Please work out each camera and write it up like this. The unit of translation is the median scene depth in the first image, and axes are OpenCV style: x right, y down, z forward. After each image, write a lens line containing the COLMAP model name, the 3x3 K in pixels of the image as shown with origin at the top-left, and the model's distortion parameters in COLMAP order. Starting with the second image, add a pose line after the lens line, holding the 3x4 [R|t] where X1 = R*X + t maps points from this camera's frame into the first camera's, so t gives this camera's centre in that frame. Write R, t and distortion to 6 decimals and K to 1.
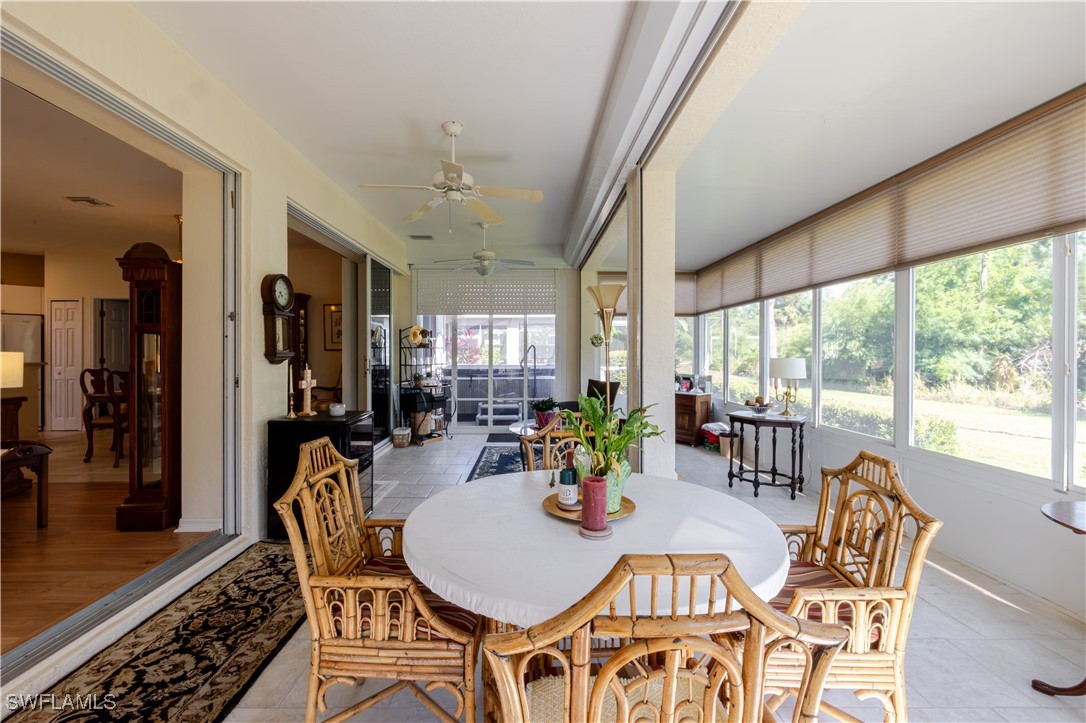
lens RADIAL K [[459.2, 0, 533.9], [0, 459.2, 344.4], [0, 0, 1]] dist [-0.003150, -0.000418]
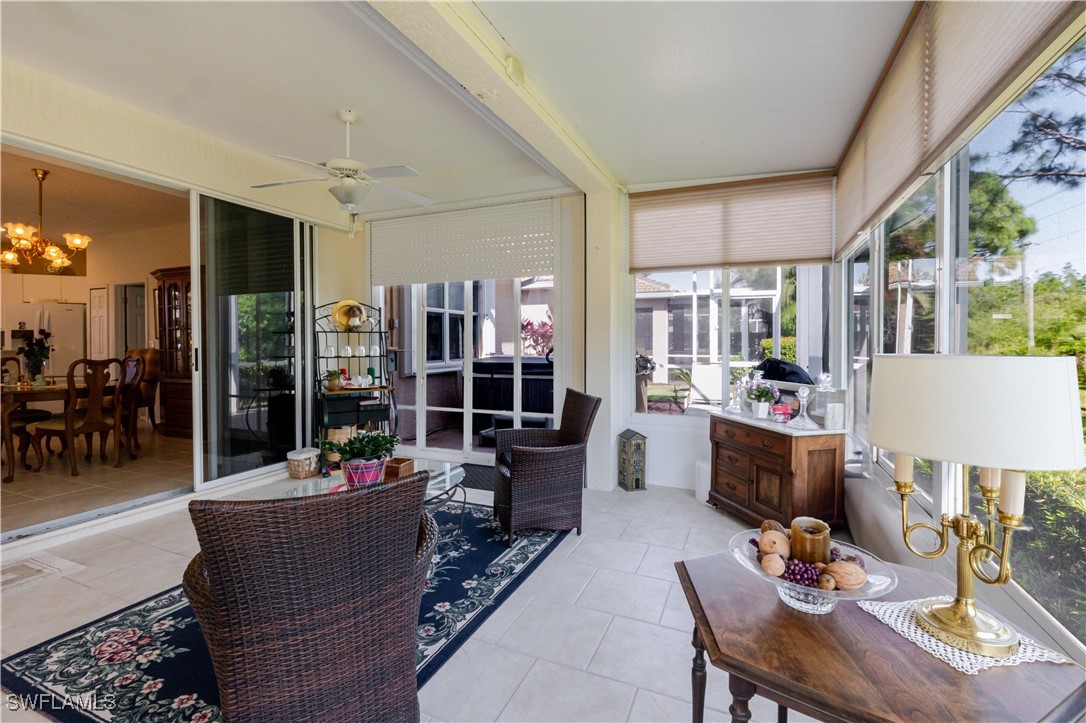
lens RADIAL K [[479.5, 0, 543.8], [0, 479.5, 343.4], [0, 0, 1]] dist [0.000527, 0.000114]
pose [[0.909471, 0.000593, -0.415766, 0.333125], [0.009695, 0.999697, 0.022635, 0.011741], [0.415654, -0.024617, 0.909190, 0.500138]]
